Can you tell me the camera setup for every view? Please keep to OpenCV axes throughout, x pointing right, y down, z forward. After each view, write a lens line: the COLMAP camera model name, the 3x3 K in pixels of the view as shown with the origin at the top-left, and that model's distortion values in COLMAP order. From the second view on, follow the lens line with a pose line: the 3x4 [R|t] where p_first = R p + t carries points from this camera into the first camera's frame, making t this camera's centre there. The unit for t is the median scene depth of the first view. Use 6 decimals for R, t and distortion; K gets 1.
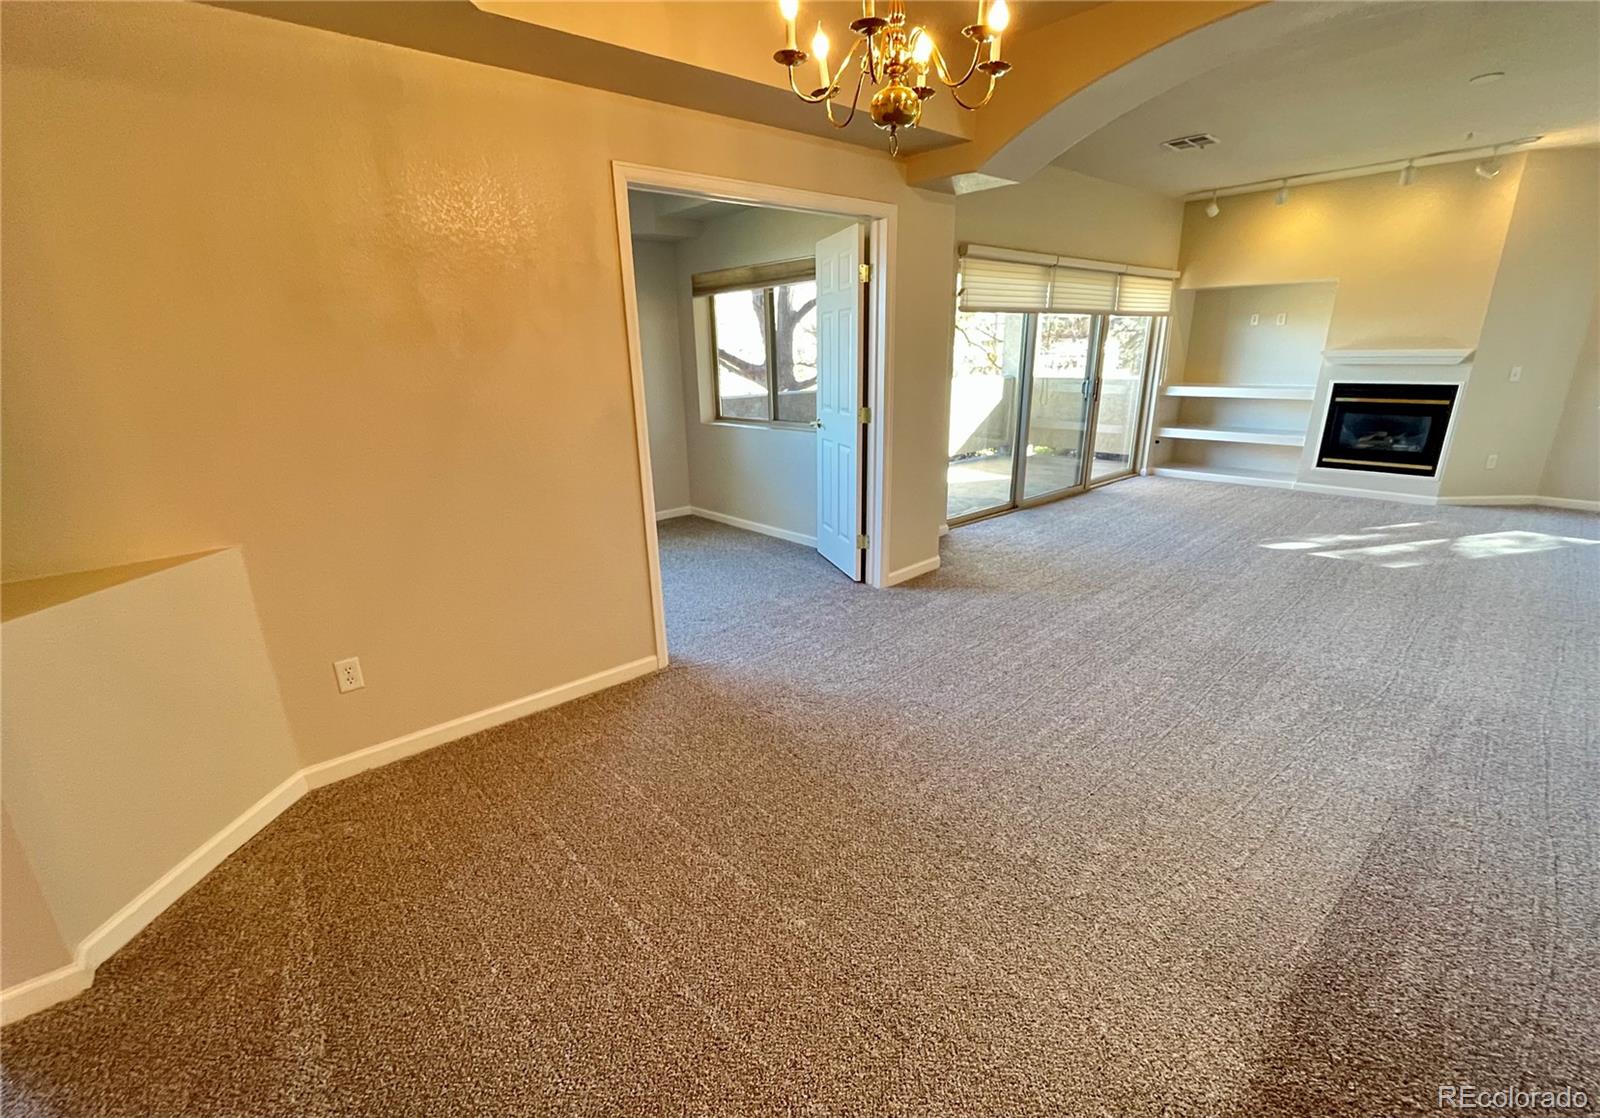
lens RADIAL K [[711.8, 0, 796.2], [0, 711.8, 587.3], [0, 0, 1]] dist [-0.003542, -0.000671]
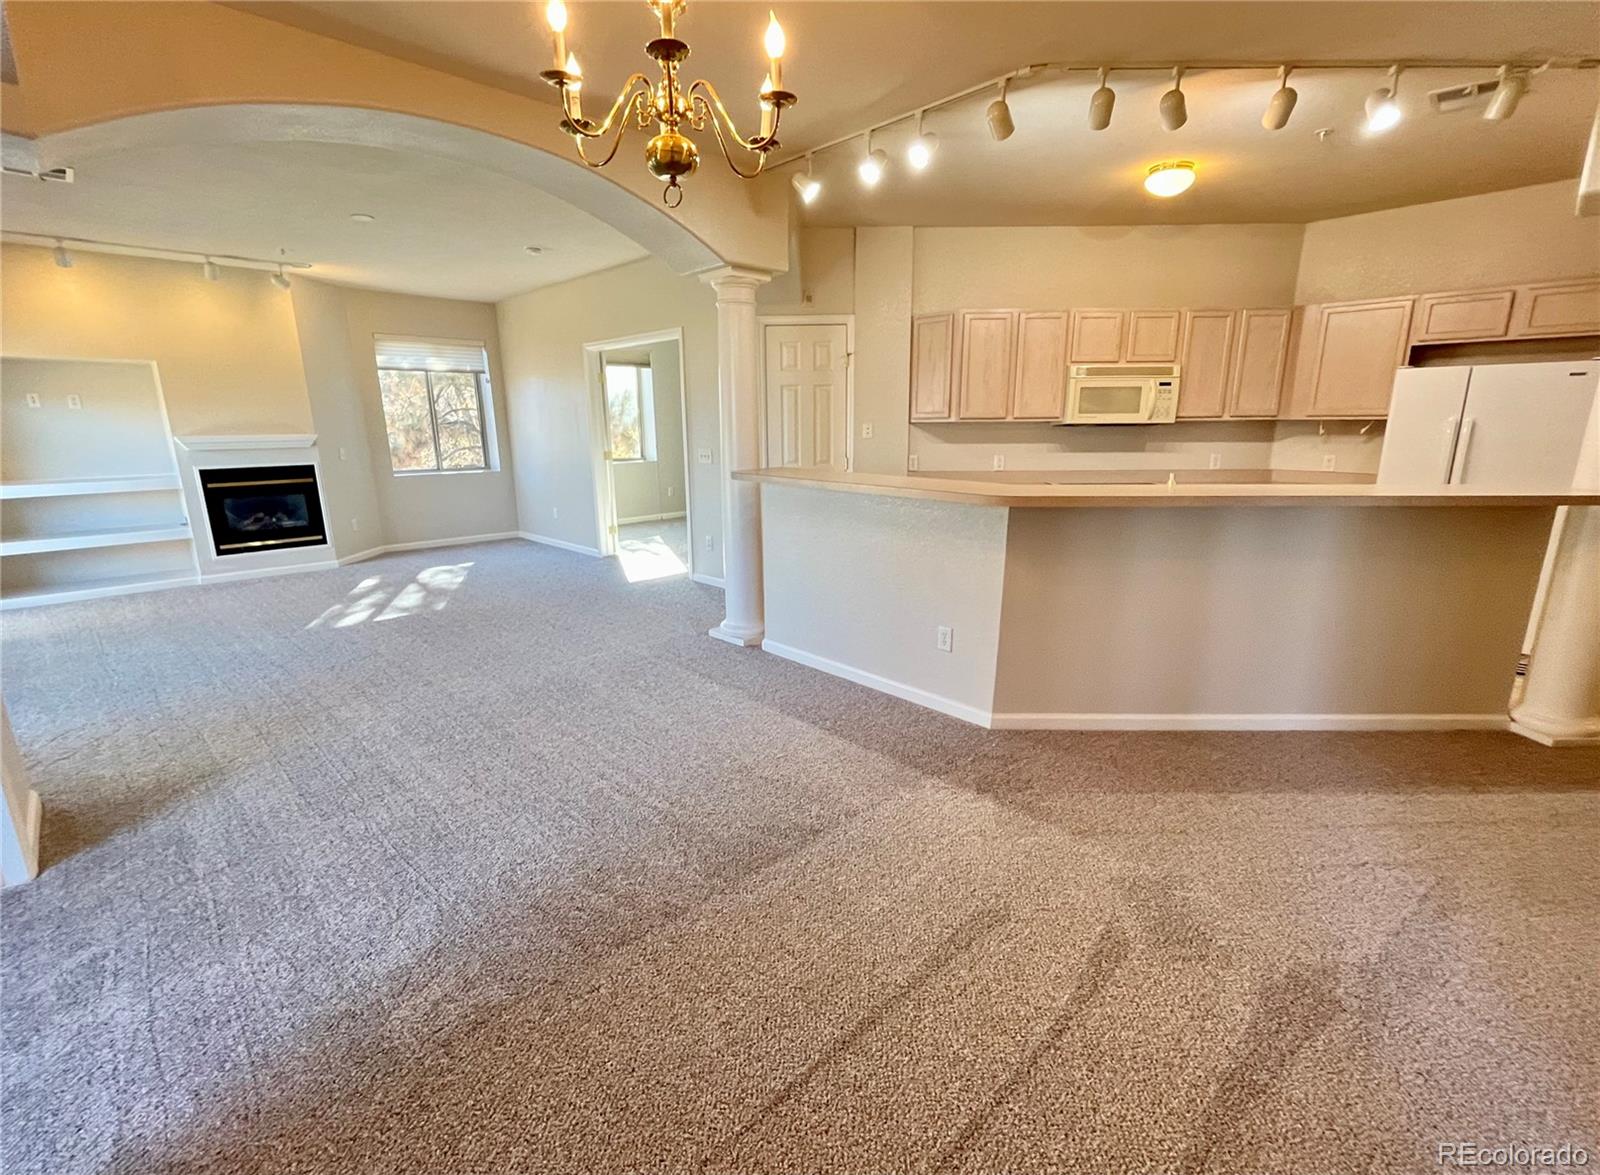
lens RADIAL K [[721.2, 0, 787.7], [0, 721.2, 597.1], [0, 0, 1]] dist [-0.006538, -0.000191]
pose [[-0.032152, -0.217245, 0.975587, -0.268034], [0.326391, 0.920297, 0.215690, -0.088998], [-0.944688, 0.325358, 0.041318, 0.299434]]
